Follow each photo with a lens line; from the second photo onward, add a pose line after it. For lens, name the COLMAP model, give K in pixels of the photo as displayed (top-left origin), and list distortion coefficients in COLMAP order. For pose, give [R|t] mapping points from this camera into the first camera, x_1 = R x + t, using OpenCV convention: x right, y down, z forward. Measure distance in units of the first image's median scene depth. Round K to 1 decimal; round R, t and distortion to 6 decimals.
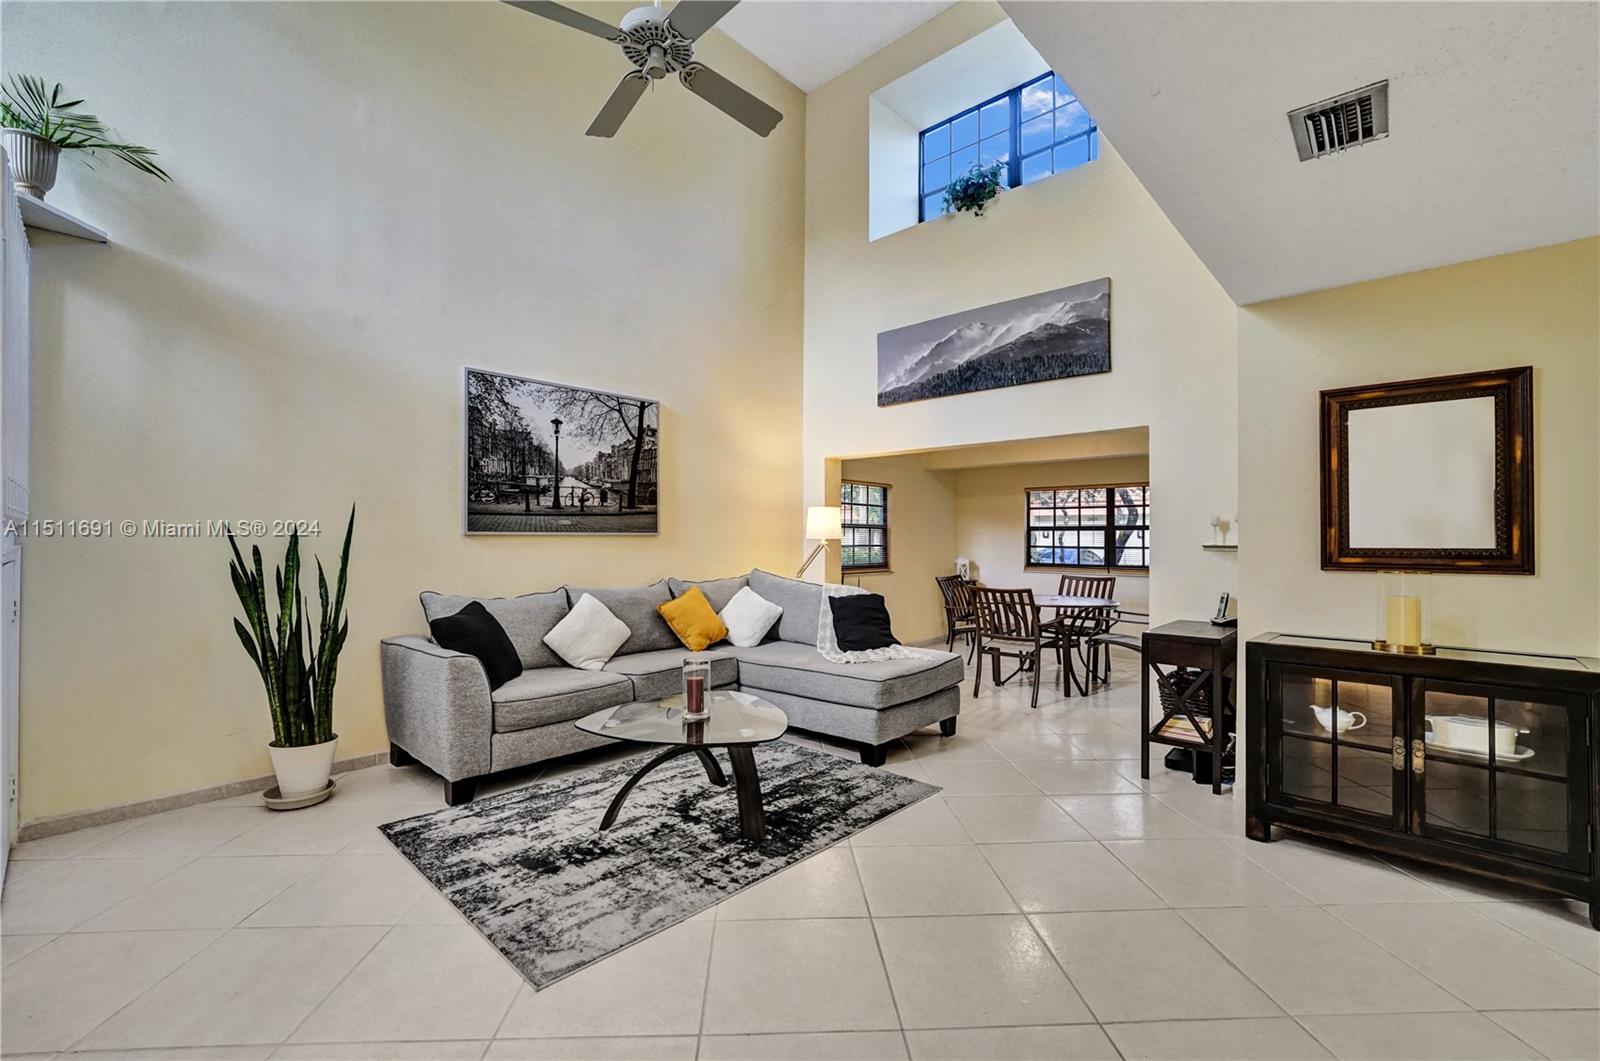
lens RADIAL K [[674.1, 0, 793.8], [0, 674.1, 534.1], [0, 0, 1]] dist [-0.006399, 0.000191]
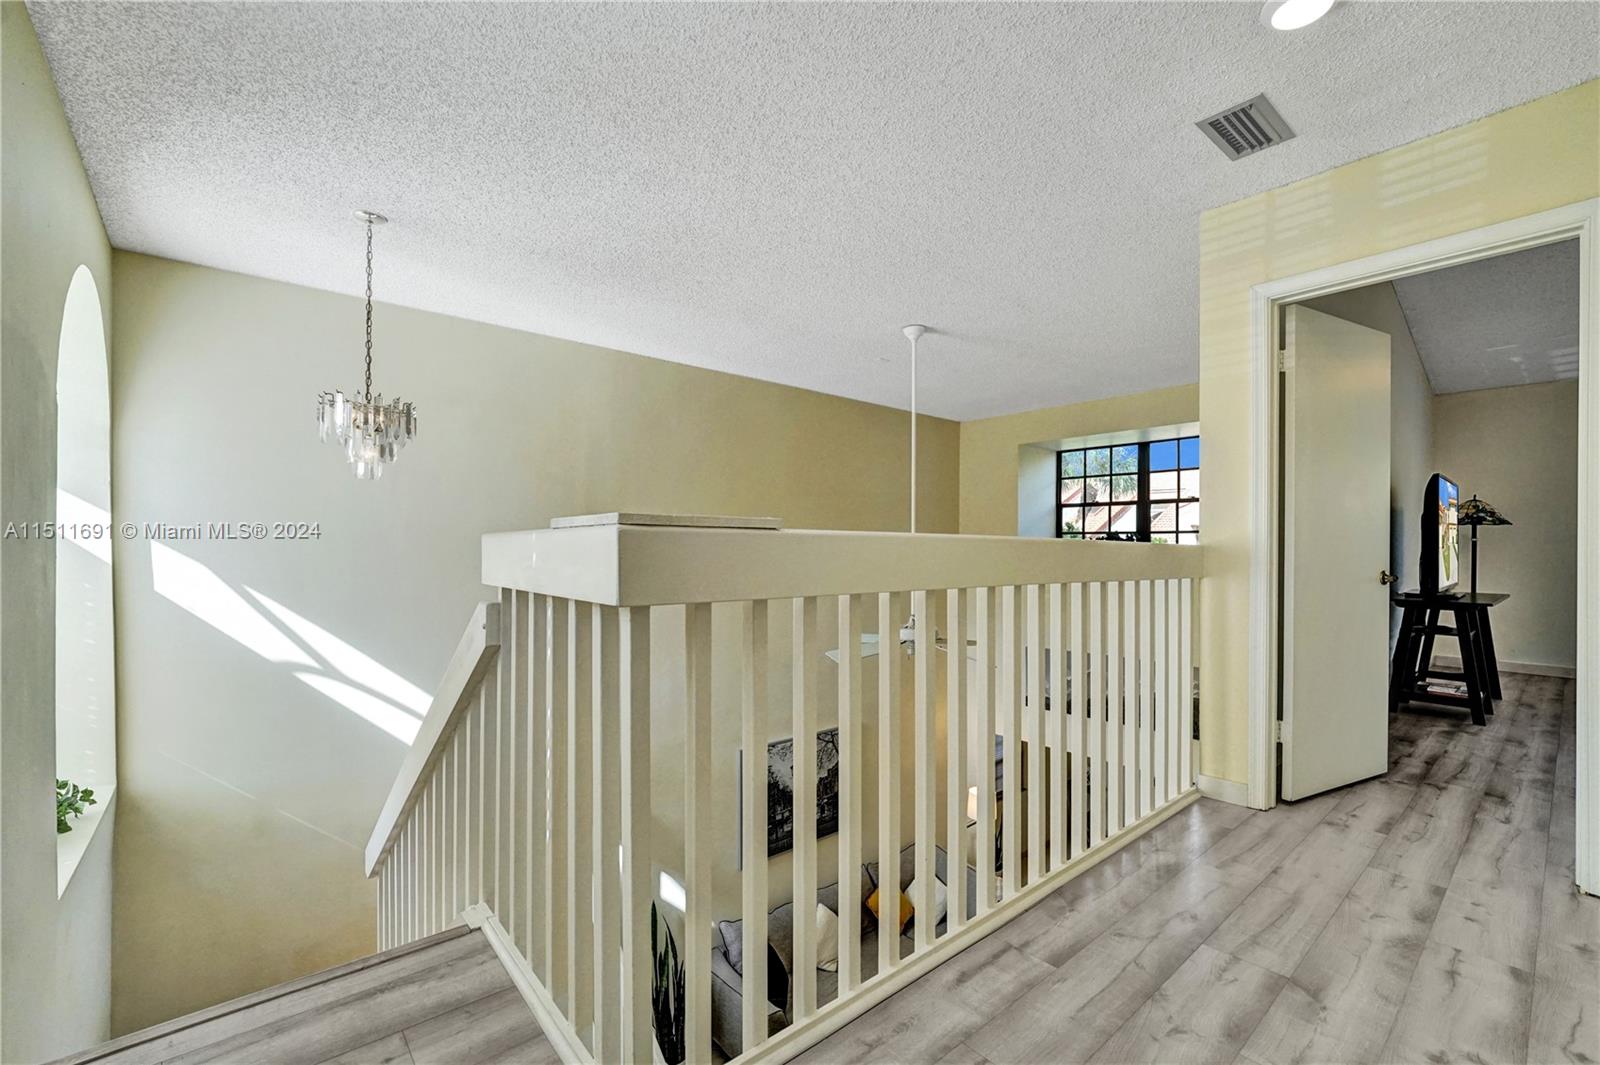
lens RADIAL K [[684.6, 0, 784.7], [0, 684.6, 537.7], [0, 0, 1]] dist [-0.004480, -0.000182]
pose [[0.991782, 0.000346, -0.127941, -0.201638], [-0.000519, 0.999999, -0.001317, -0.648644], [0.127940, 0.001373, 0.991781, -0.381085]]
